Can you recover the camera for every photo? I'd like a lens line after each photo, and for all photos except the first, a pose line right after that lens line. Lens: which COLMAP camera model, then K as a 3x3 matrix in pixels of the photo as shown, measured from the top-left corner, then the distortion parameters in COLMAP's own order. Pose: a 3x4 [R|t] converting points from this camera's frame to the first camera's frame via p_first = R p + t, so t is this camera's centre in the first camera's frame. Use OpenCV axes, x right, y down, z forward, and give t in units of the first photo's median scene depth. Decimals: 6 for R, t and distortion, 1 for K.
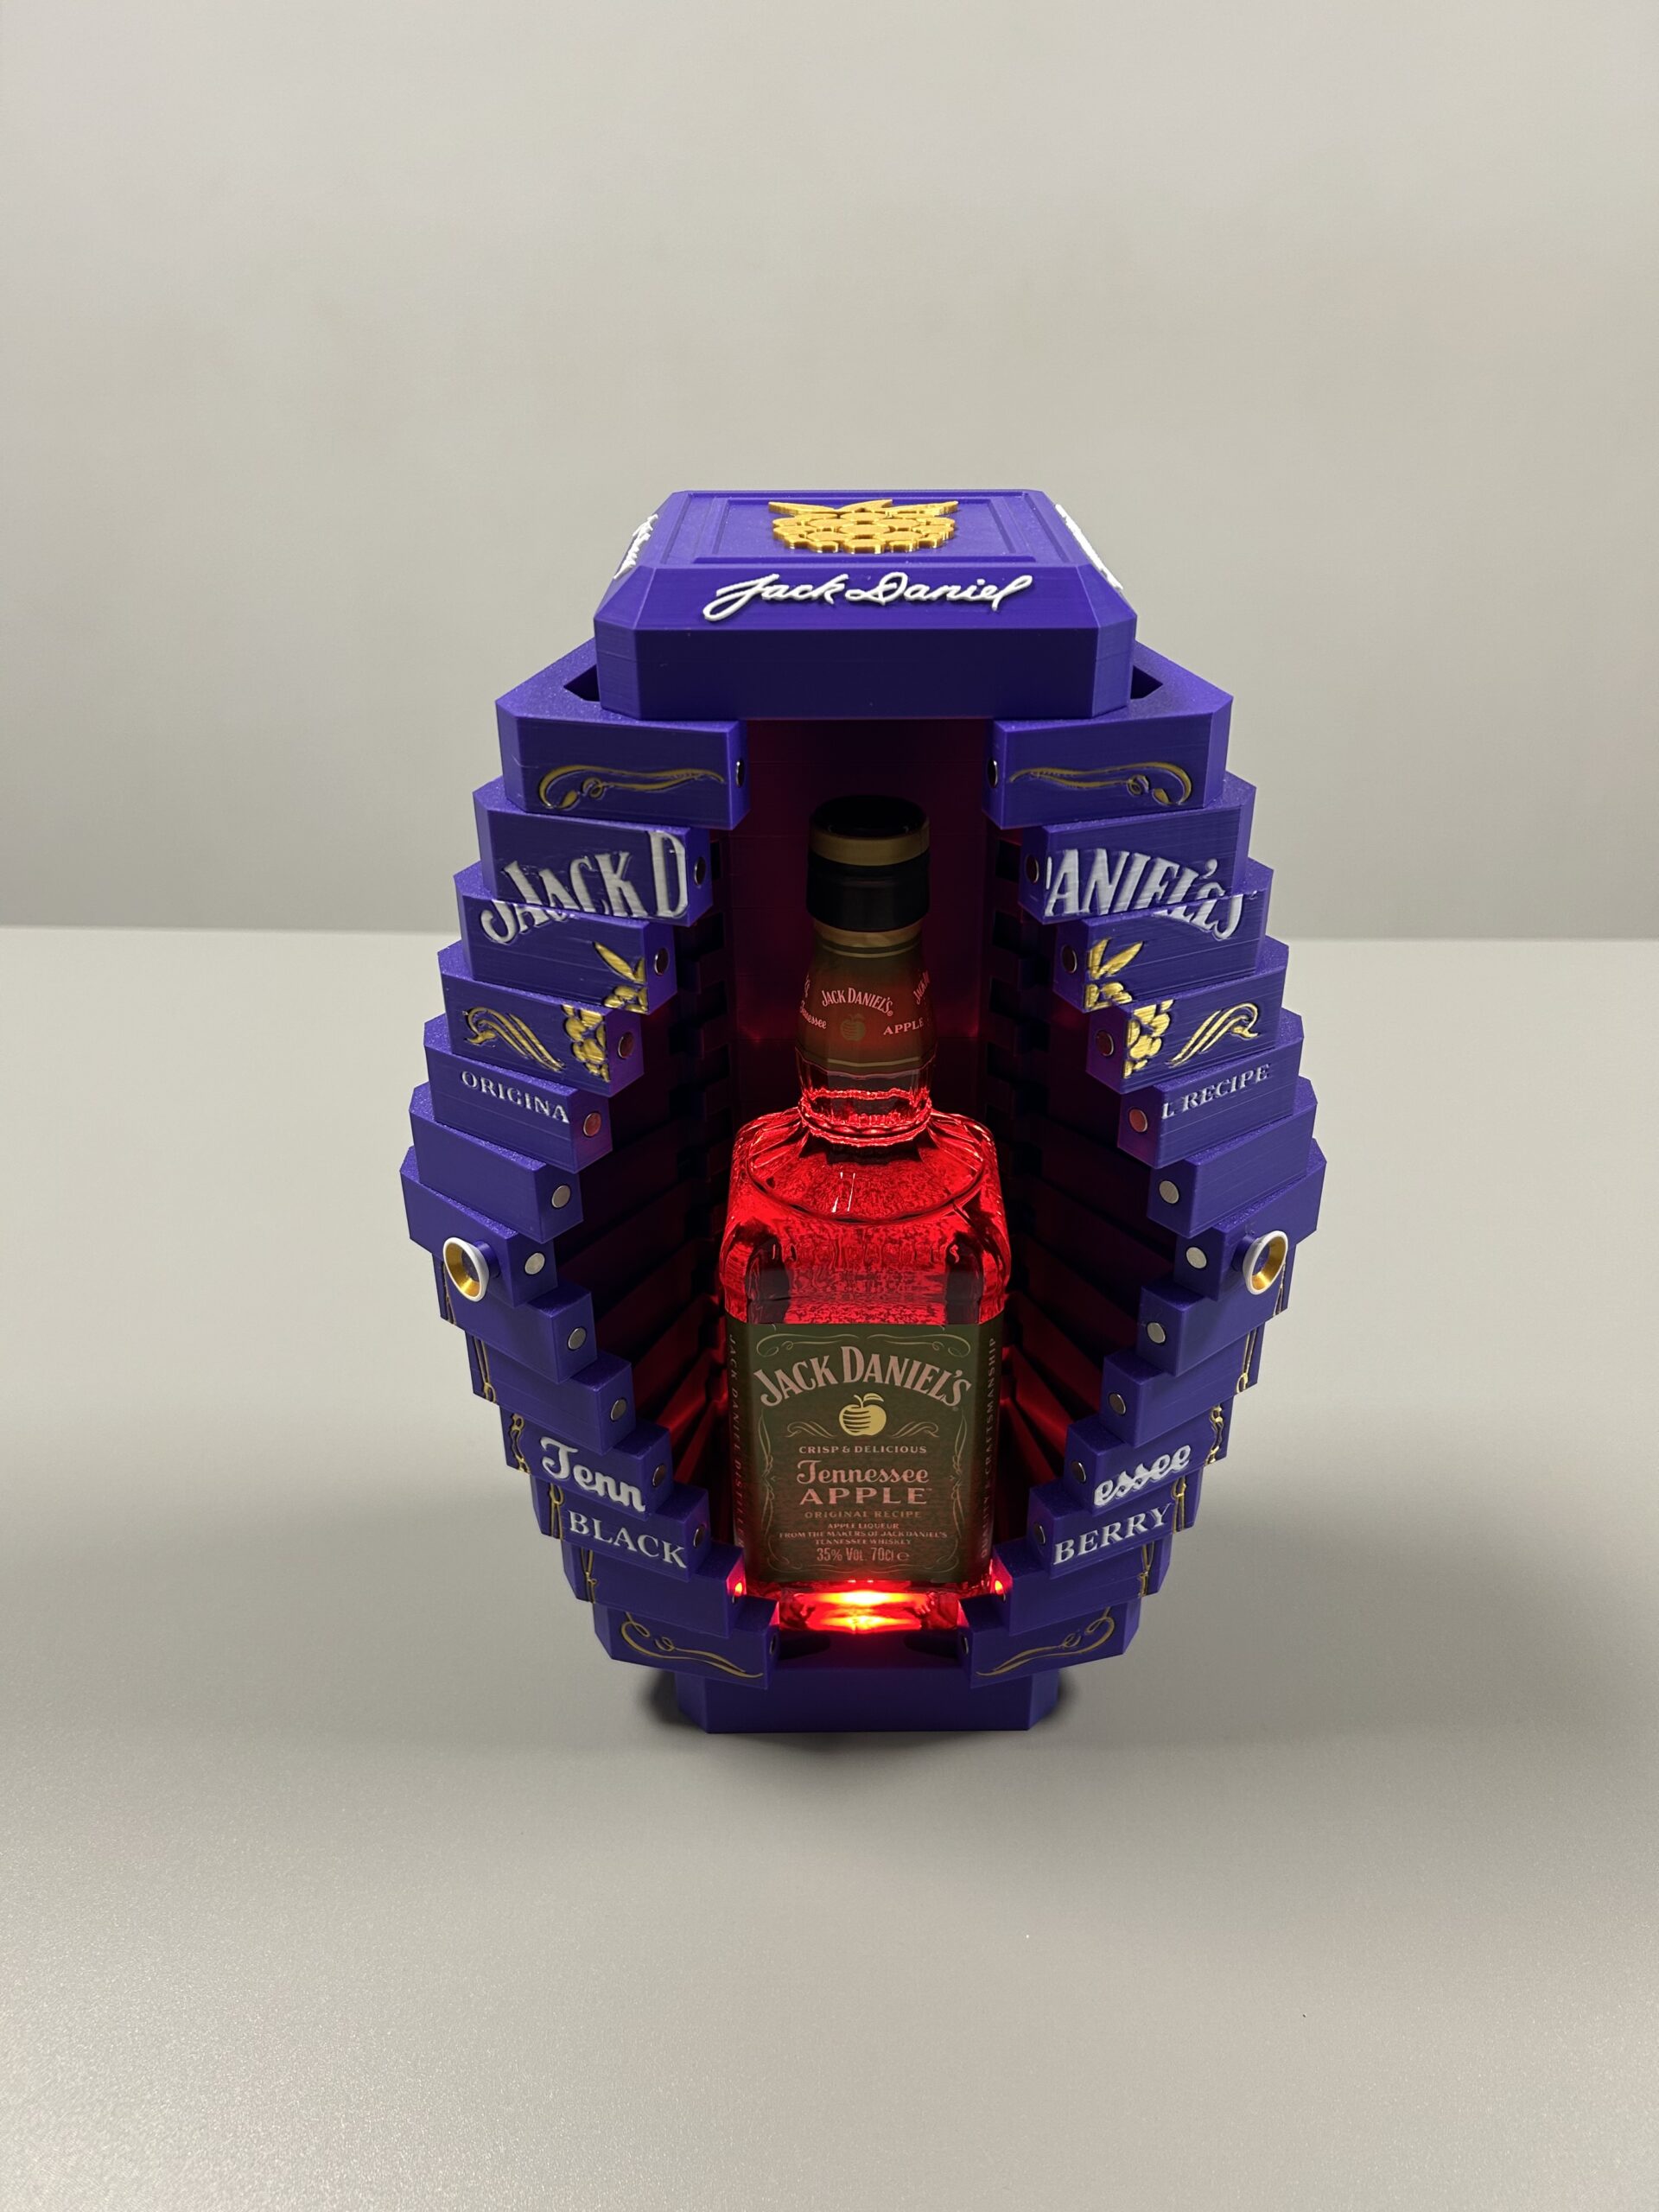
lens RADIAL K [[1672.3, 0, 831.8], [0, 1672.3, 1102.4], [0, 0, 1]] dist [0.139628, -0.523404]
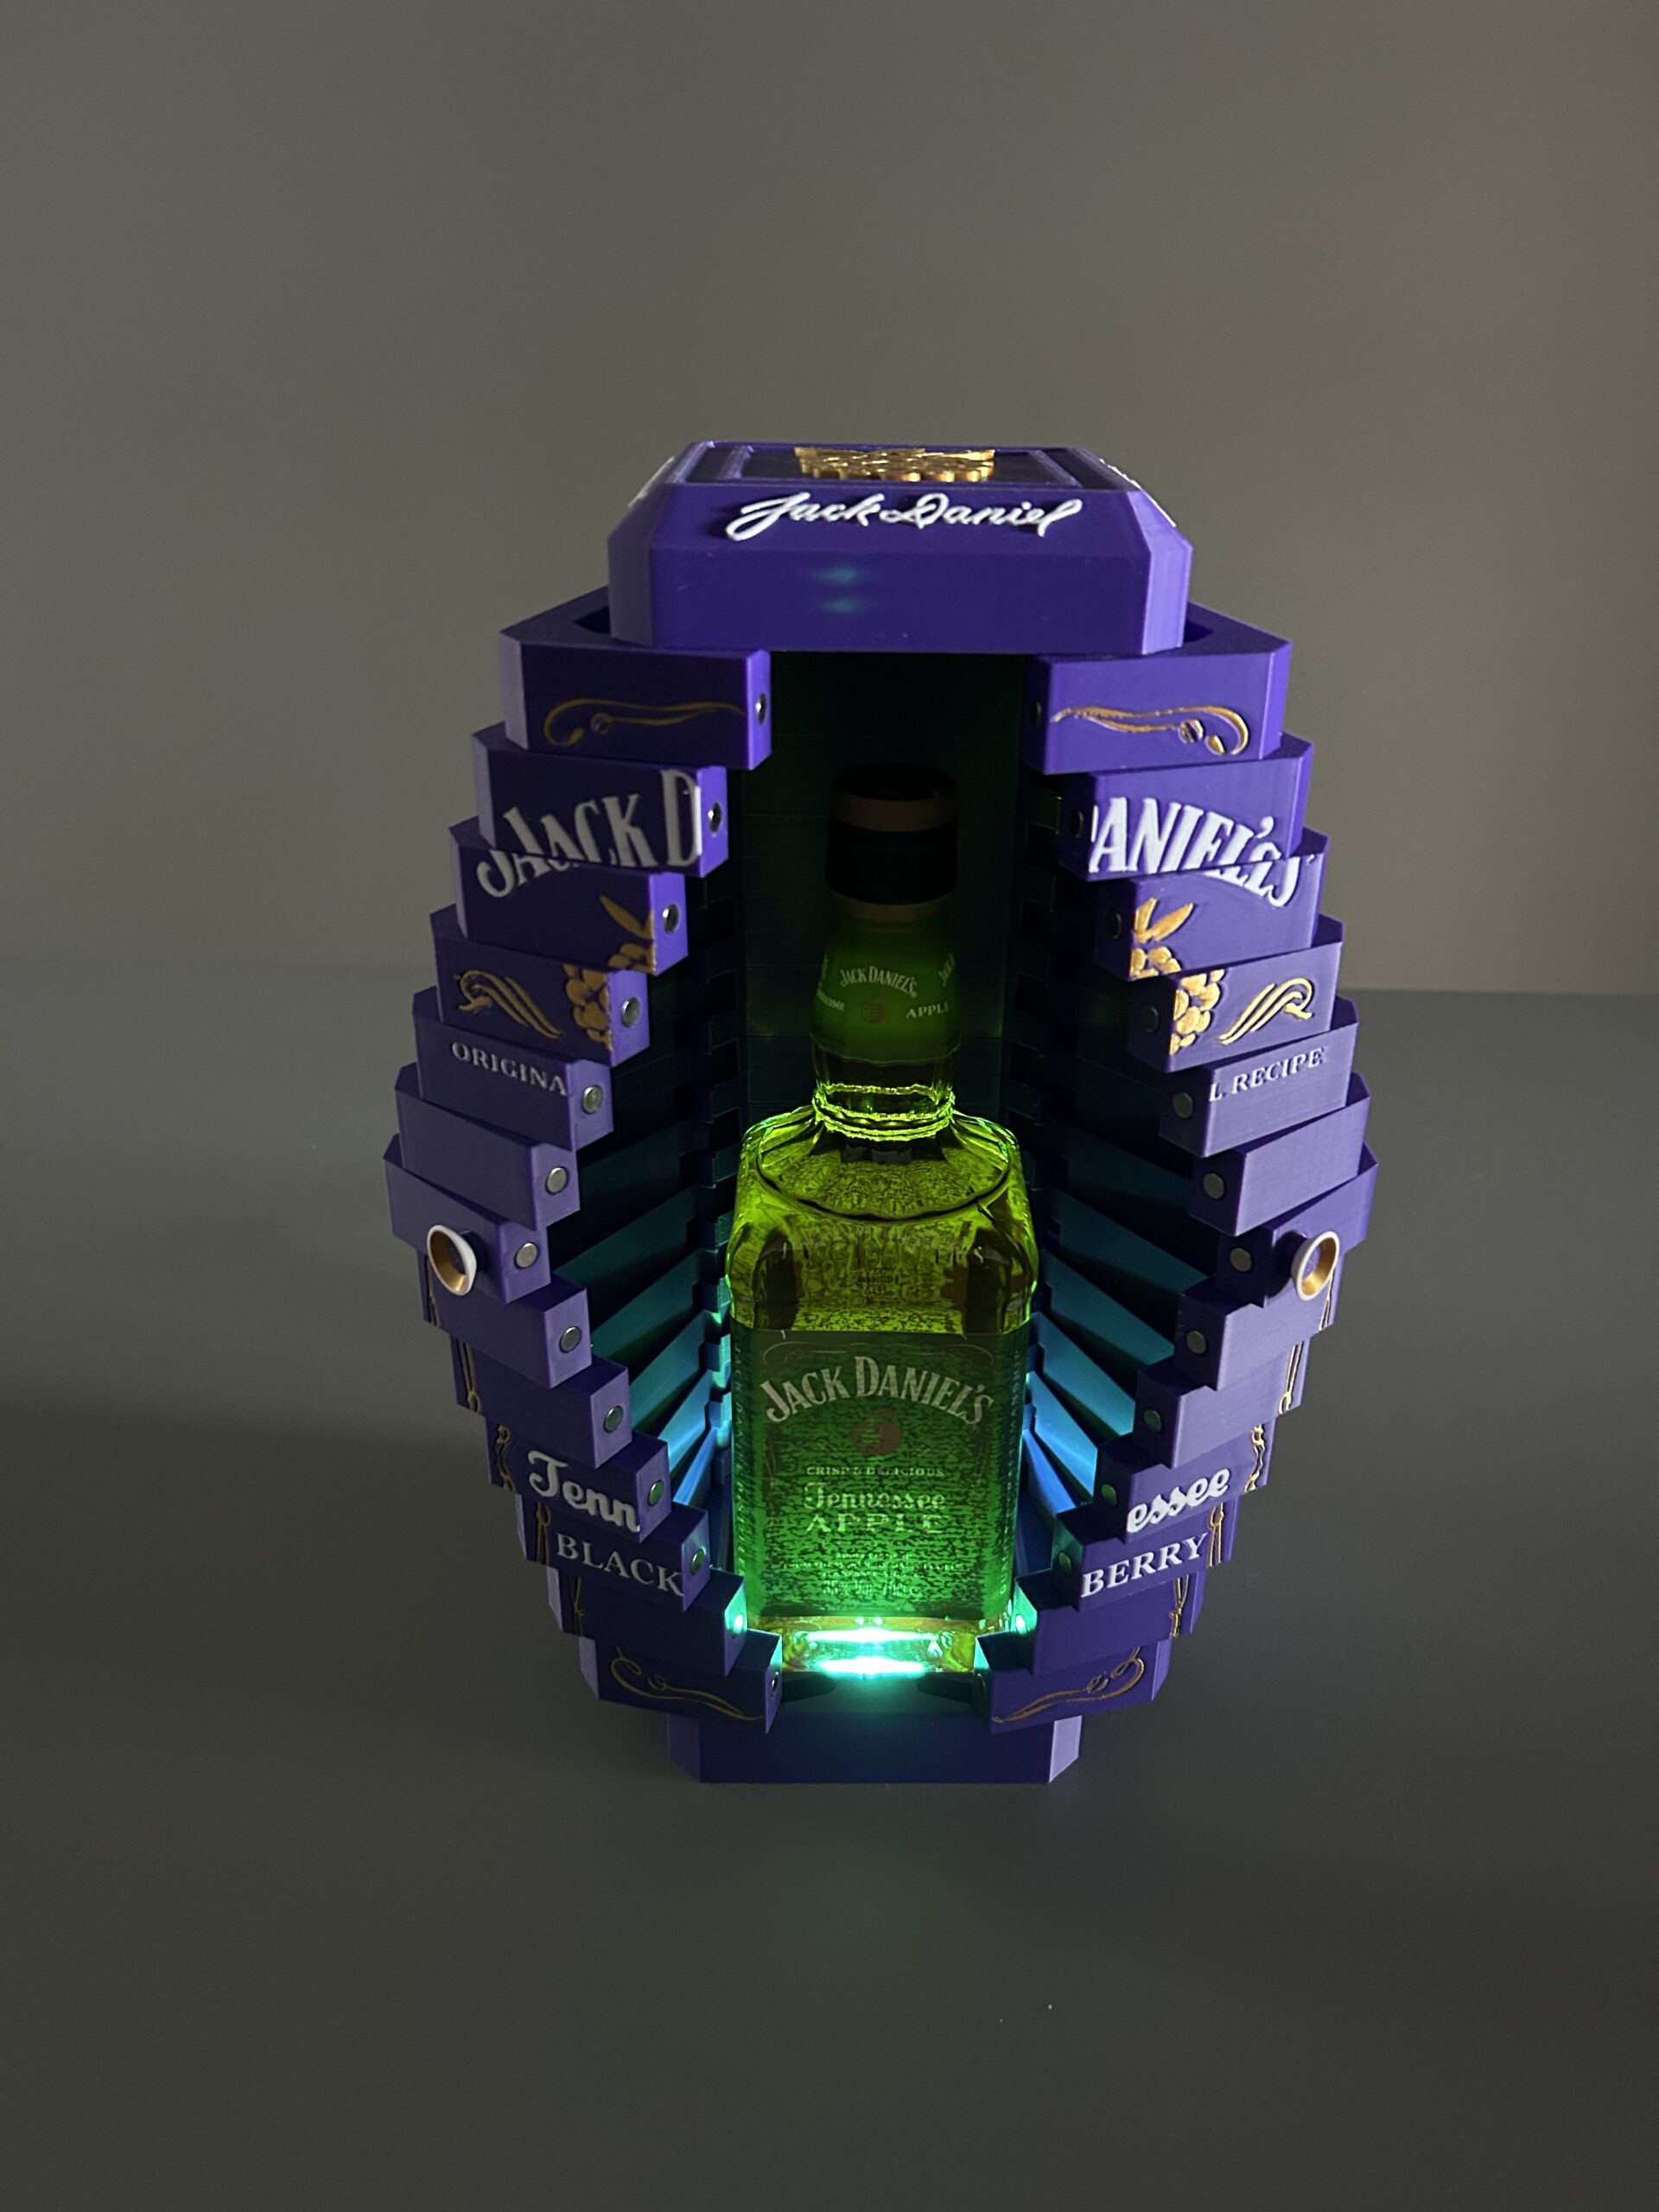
lens RADIAL K [[1669.6, 0, 843.5], [0, 1669.6, 1103.8], [0, 0, 1]] dist [0.125889, -0.507099]
pose [[0.999822, 0.015771, 0.010353, -0.014080], [-0.015273, 0.998803, -0.046468, 0.055727], [-0.011073, 0.046301, 0.998866, 0.077819]]
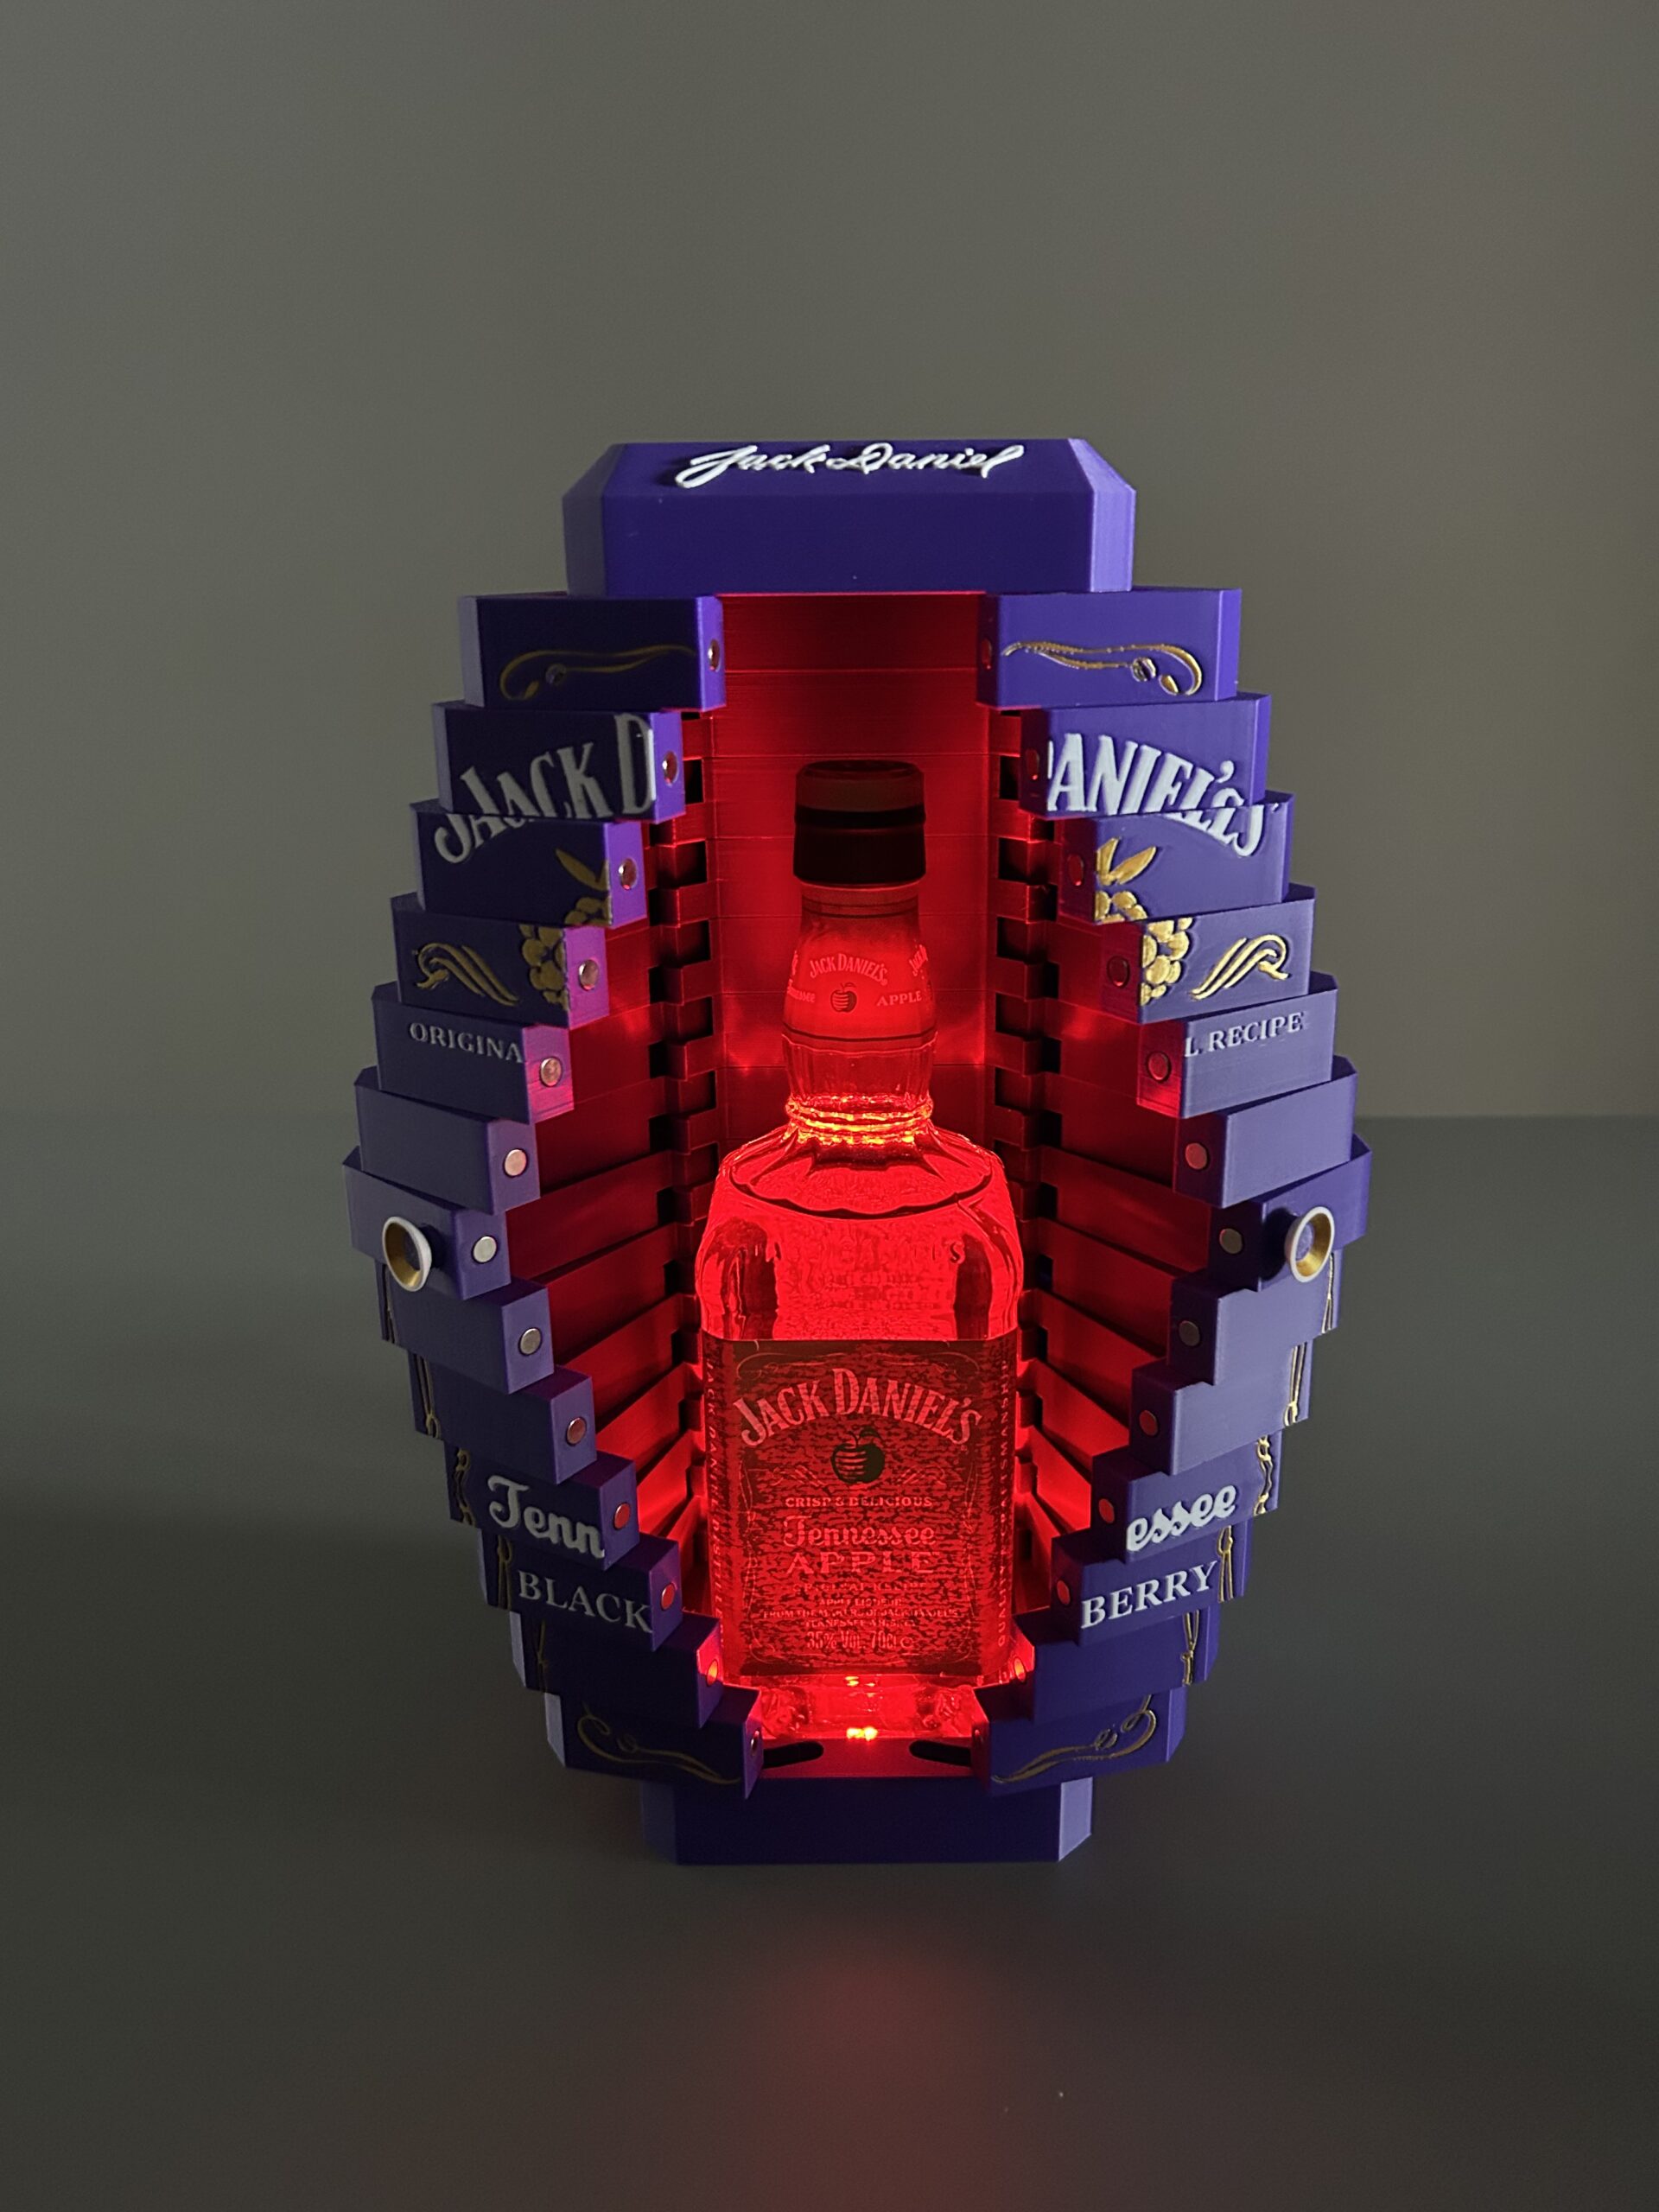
lens RADIAL K [[1687.0, 0, 840.5], [0, 1687.0, 1067.9], [0, 0, 1]] dist [0.108905, -0.400996]
pose [[0.999971, -0.002852, -0.007051, 0.018616], [0.001398, 0.980178, -0.198113, 0.189248], [0.007476, 0.198098, 0.980154, 0.111899]]
